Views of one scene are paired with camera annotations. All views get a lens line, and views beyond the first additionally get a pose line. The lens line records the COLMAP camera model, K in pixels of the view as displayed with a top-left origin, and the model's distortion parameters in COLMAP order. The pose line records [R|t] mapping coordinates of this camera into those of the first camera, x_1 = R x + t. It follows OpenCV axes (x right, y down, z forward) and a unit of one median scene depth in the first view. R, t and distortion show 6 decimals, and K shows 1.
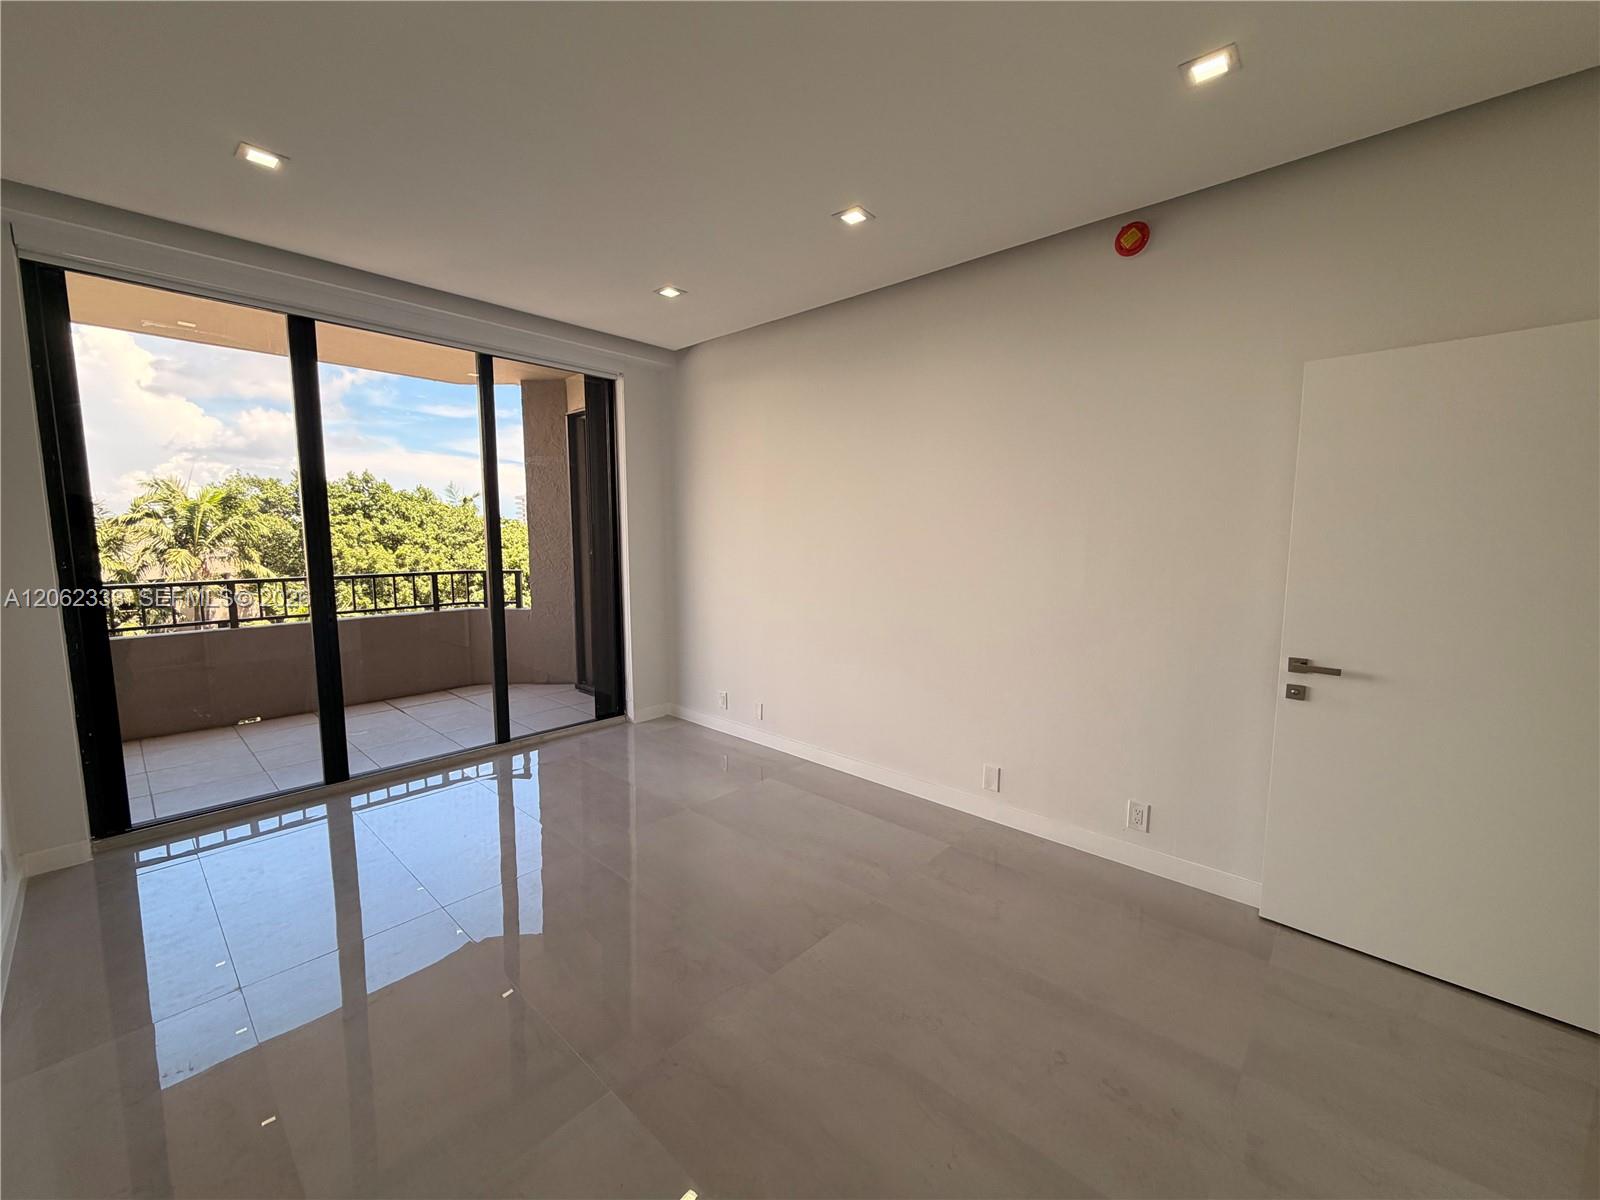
lens RADIAL K [[639.0, 0, 796.7], [0, 639.0, 601.5], [0, 0, 1]] dist [0.002136, 0.000293]
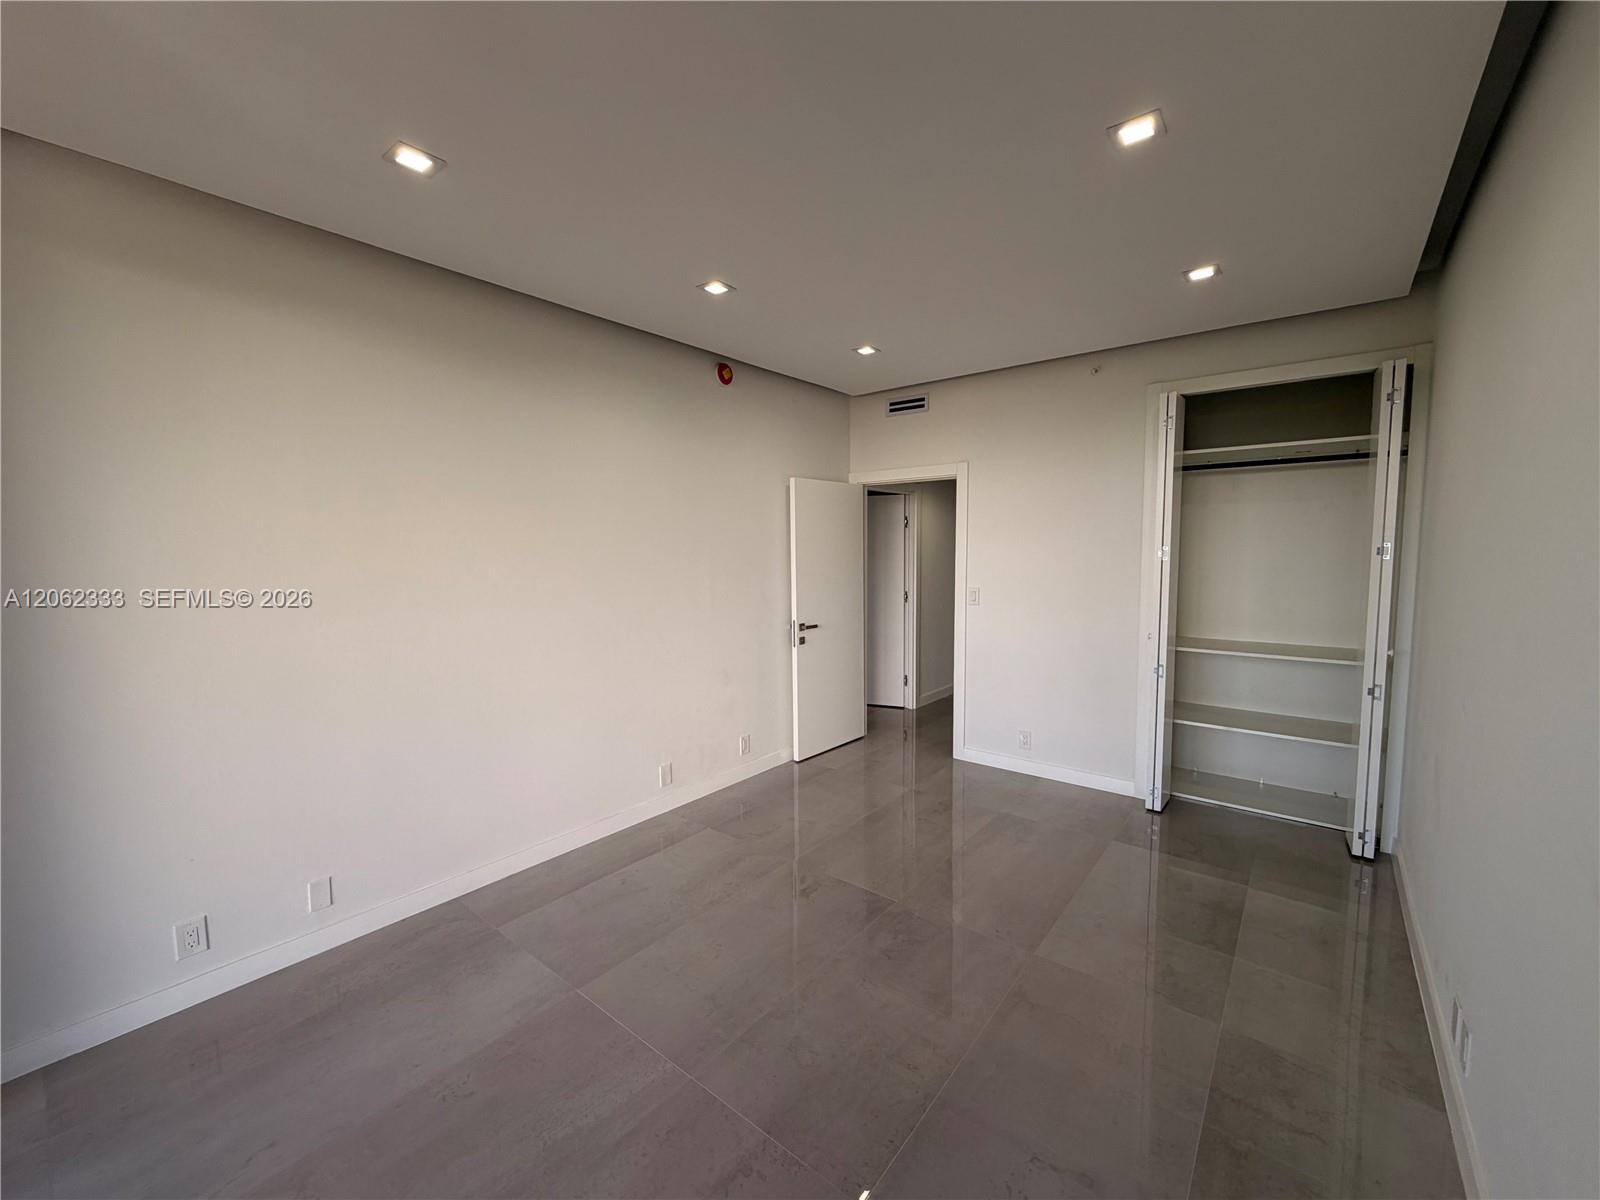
lens RADIAL K [[639.0, 0, 796.7], [0, 639.0, 601.5], [0, 0, 1]] dist [0.002136, 0.000293]
pose [[-0.061685, -0.082420, 0.994687, -1.192625], [0.121733, 0.988523, 0.089459, -0.160023], [-0.990644, 0.126604, -0.050944, 1.099540]]
